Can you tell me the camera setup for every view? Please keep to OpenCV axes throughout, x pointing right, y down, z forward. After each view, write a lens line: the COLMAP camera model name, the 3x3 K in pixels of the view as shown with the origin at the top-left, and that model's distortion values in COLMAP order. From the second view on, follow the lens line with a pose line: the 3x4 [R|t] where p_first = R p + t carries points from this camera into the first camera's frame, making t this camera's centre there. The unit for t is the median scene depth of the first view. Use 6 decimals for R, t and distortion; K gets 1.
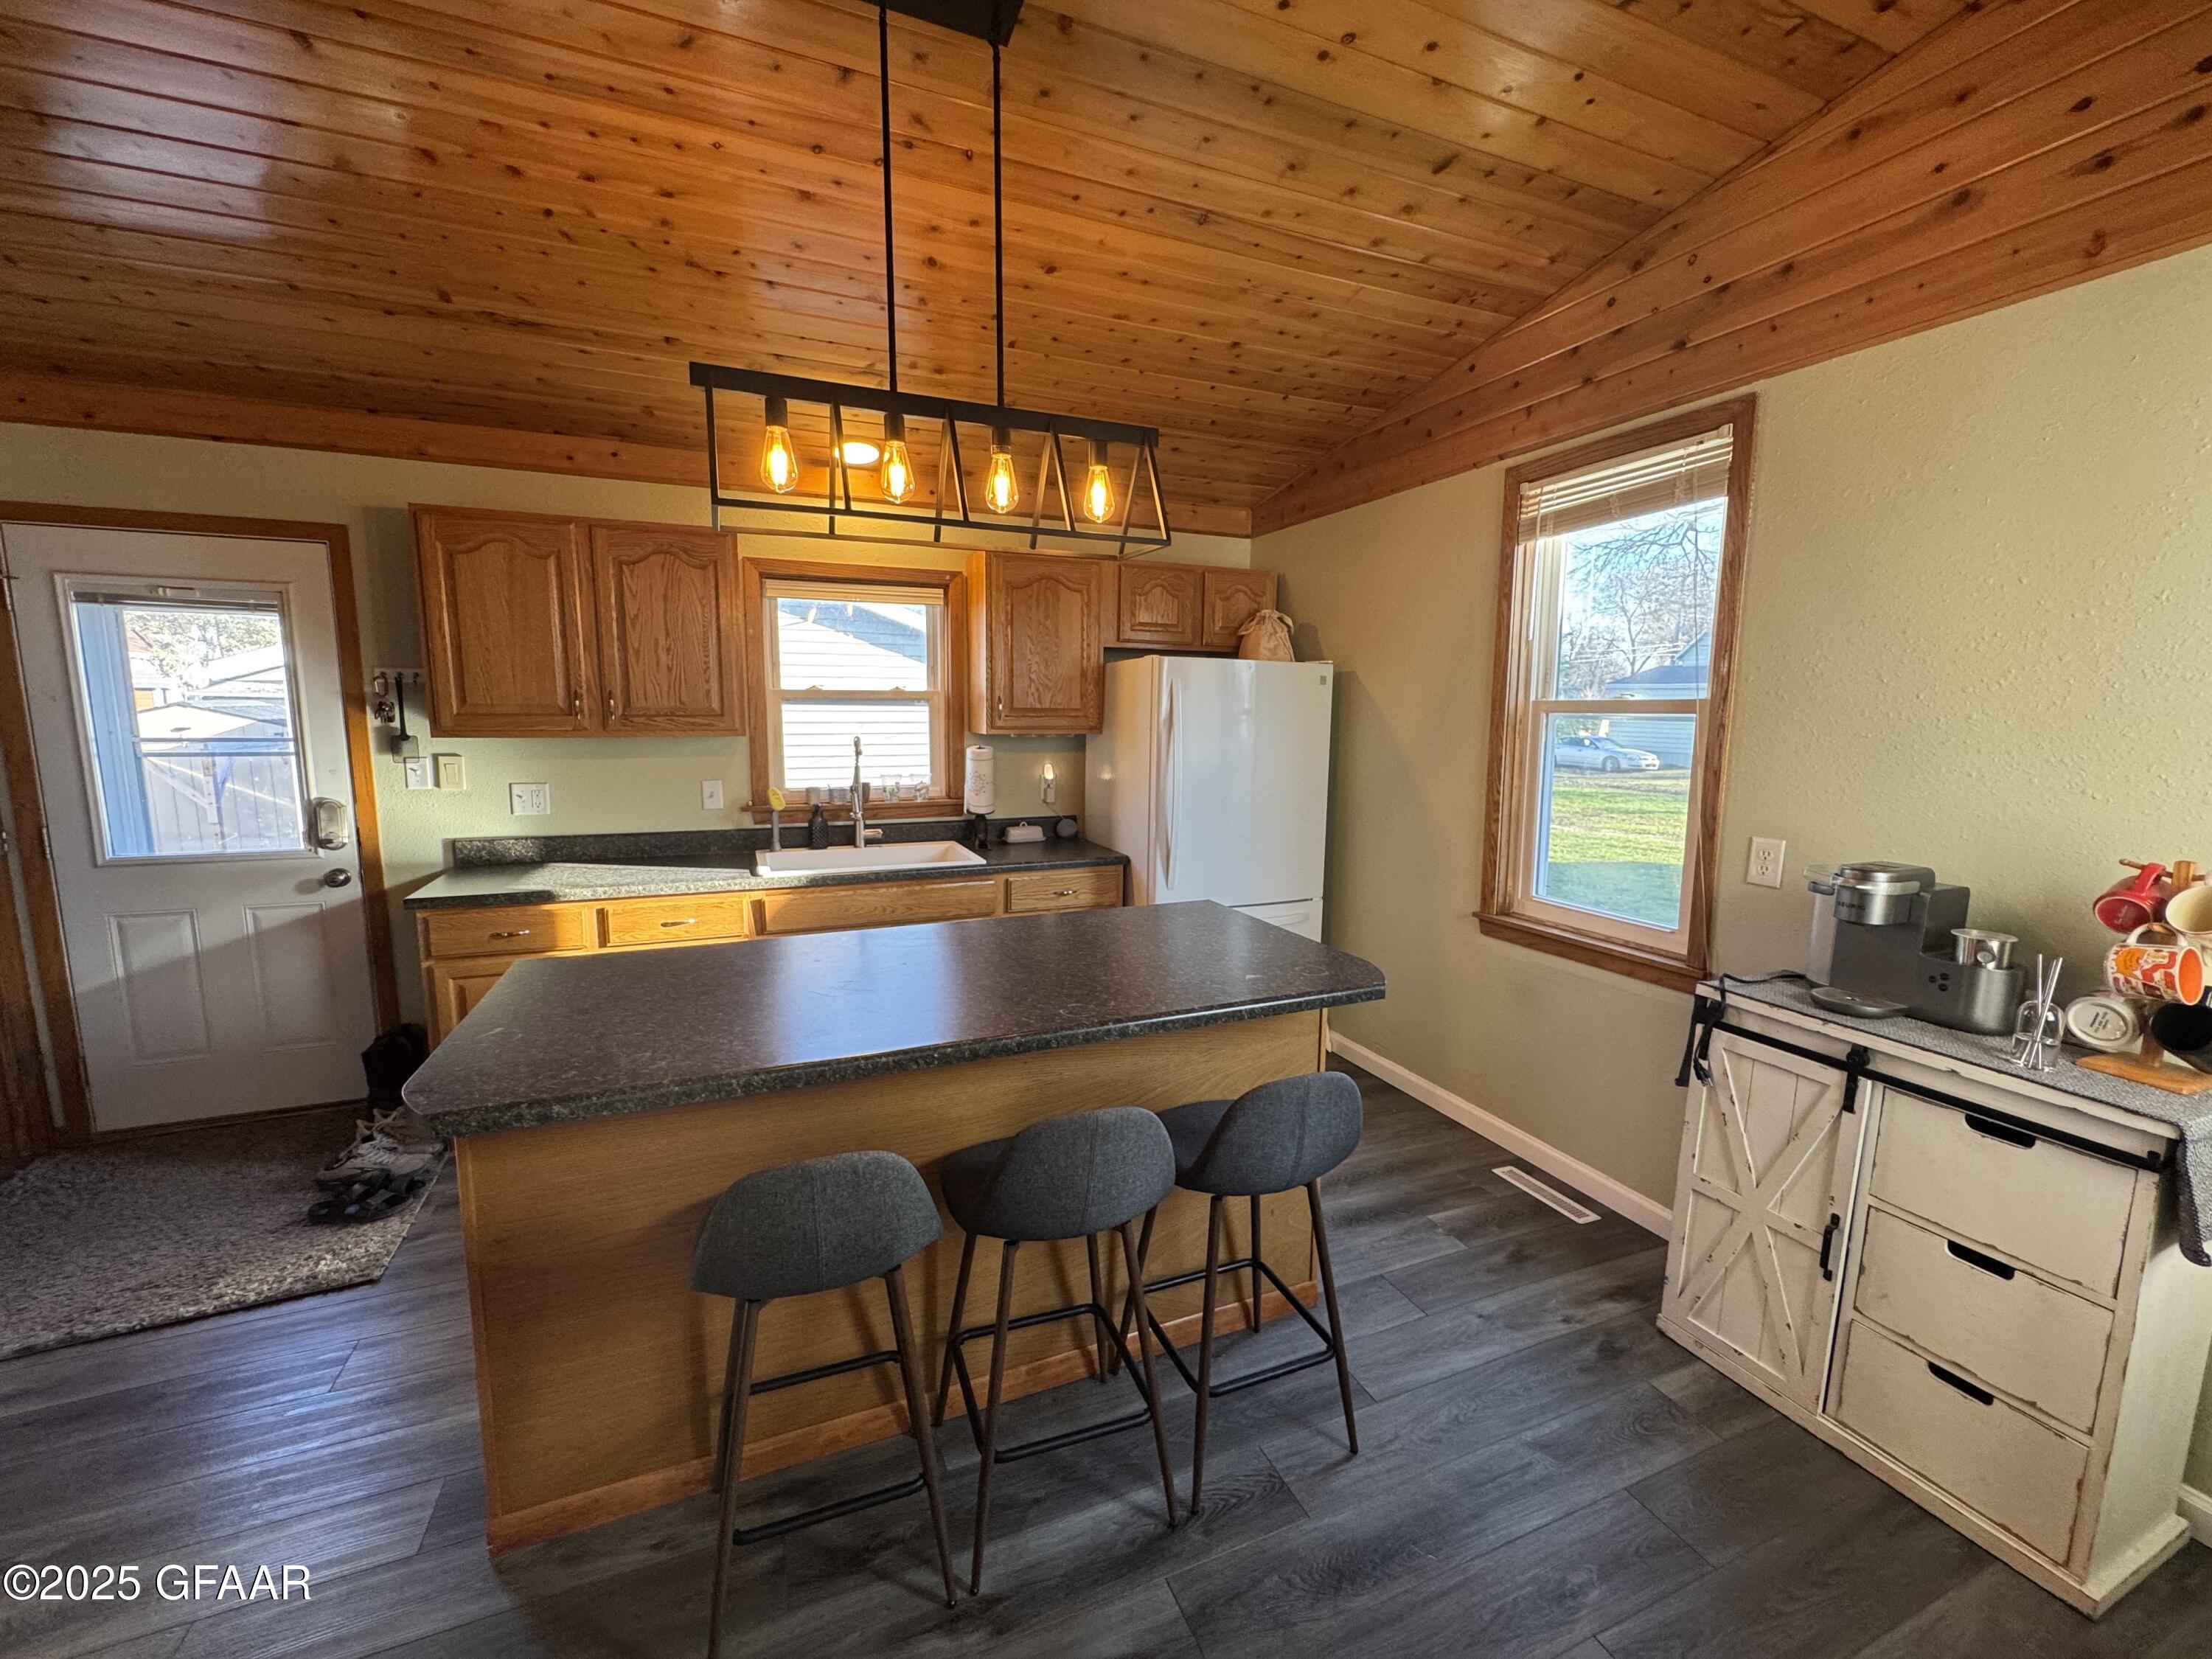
lens RADIAL K [[883.4, 0, 1104.0], [0, 883.4, 824.8], [0, 0, 1]] dist [-0.006870, 0.001047]
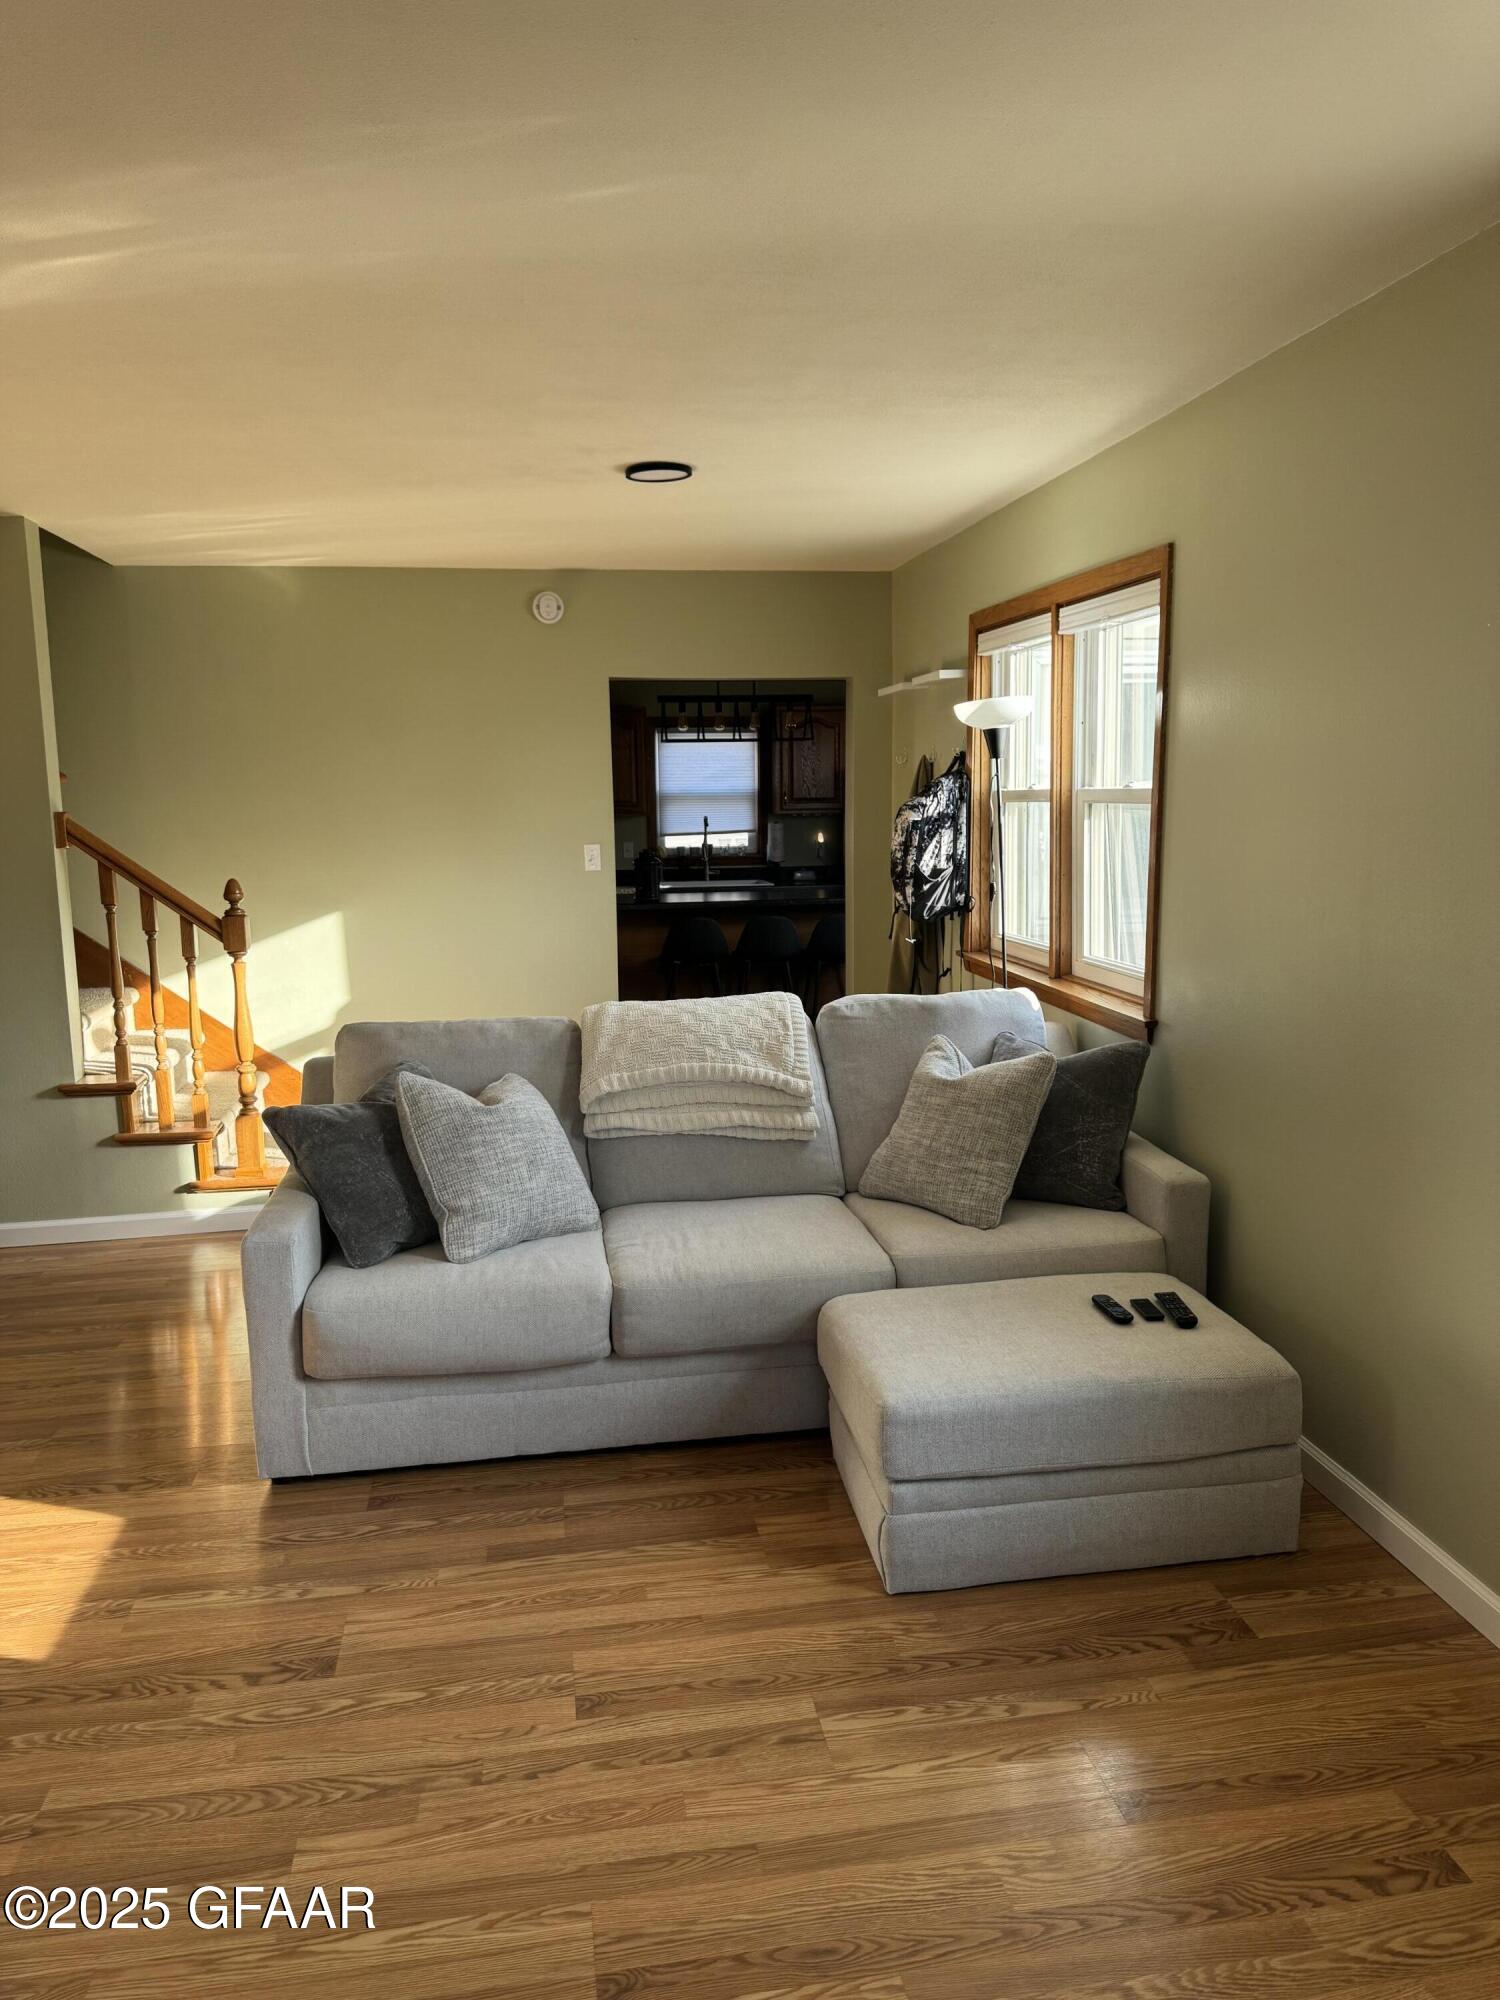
lens RADIAL K [[1418.3, 0, 748.8], [0, 1418.3, 1001.6], [0, 0, 1]] dist [-0.003864, -0.009919]
pose [[0.971135, 0.007748, -0.238404, 0.573163], [-0.006211, 0.999955, 0.007197, 0.294113], [0.238449, -0.005508, 0.971140, -2.056725]]
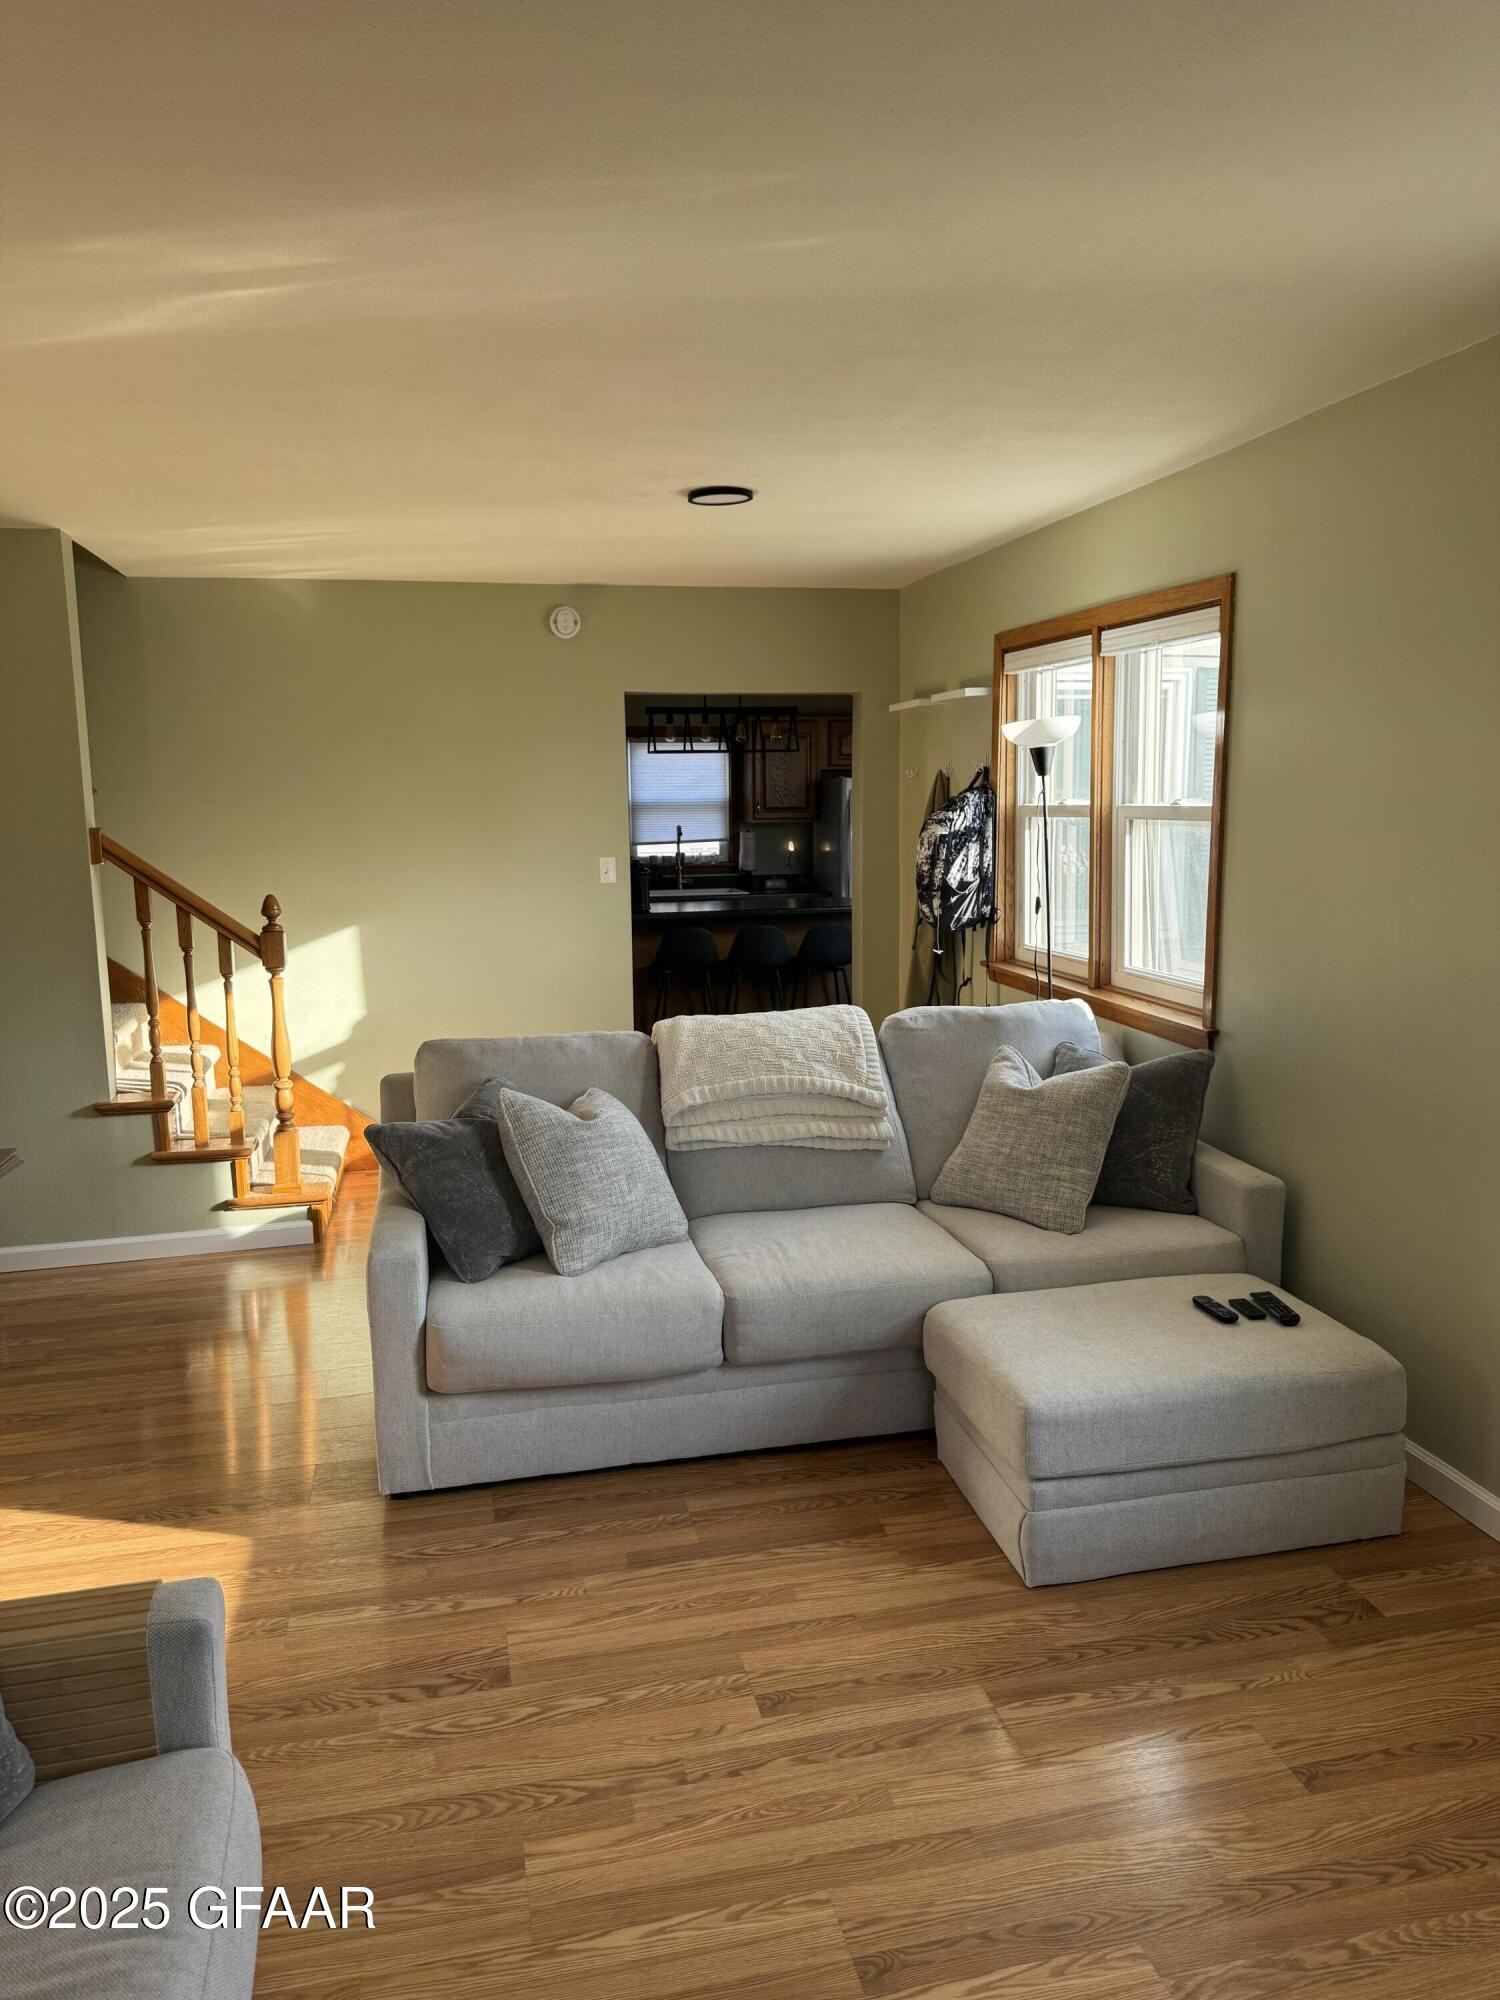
lens RADIAL K [[1418.3, 0, 750.3], [0, 1418.3, 1001.7], [0, 0, 1]] dist [-0.003864, -0.009919]
pose [[0.983266, -0.001275, -0.182173, 0.452750], [0.002058, 0.999989, 0.004110, 0.286193], [0.182166, -0.004417, 0.983258, -2.109093]]
